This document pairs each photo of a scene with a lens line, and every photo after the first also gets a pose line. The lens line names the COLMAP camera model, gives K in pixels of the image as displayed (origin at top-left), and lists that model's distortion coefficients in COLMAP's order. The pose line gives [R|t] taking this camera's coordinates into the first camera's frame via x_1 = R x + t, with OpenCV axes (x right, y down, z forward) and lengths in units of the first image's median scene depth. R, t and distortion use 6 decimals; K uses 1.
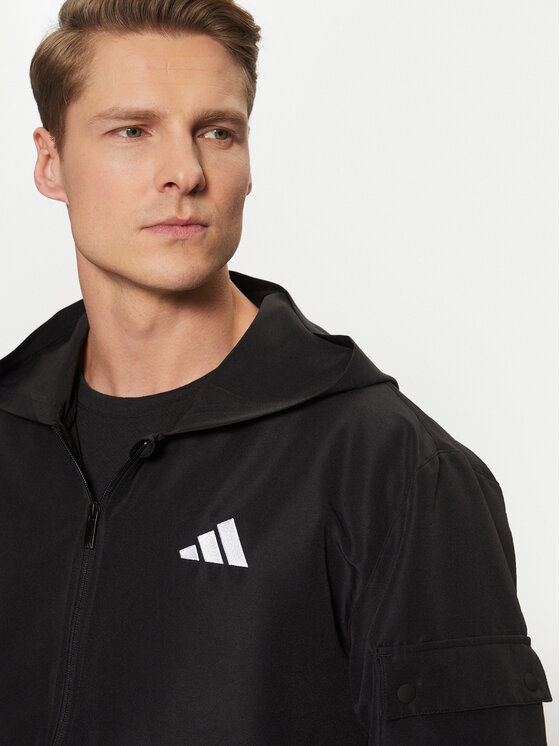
lens RADIAL K [[1273.3, 0, 277.5], [0, 1273.3, 373.2], [0, 0, 1]] dist [0.031287, 0.000000]
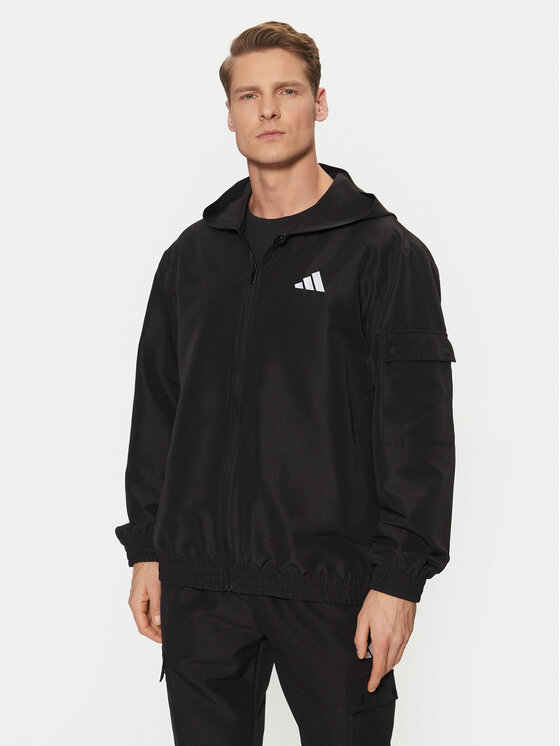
lens RADIAL K [[1273.3, 0, 280.9], [0, 1273.3, 372.3], [0, 0, 1]] dist [0.031287, 0.000000]
pose [[0.998941, 0.046007, 0.000222, -0.093016], [-0.046003, 0.998758, 0.019154, 0.248685], [0.000659, -0.019144, 0.999817, -1.245753]]
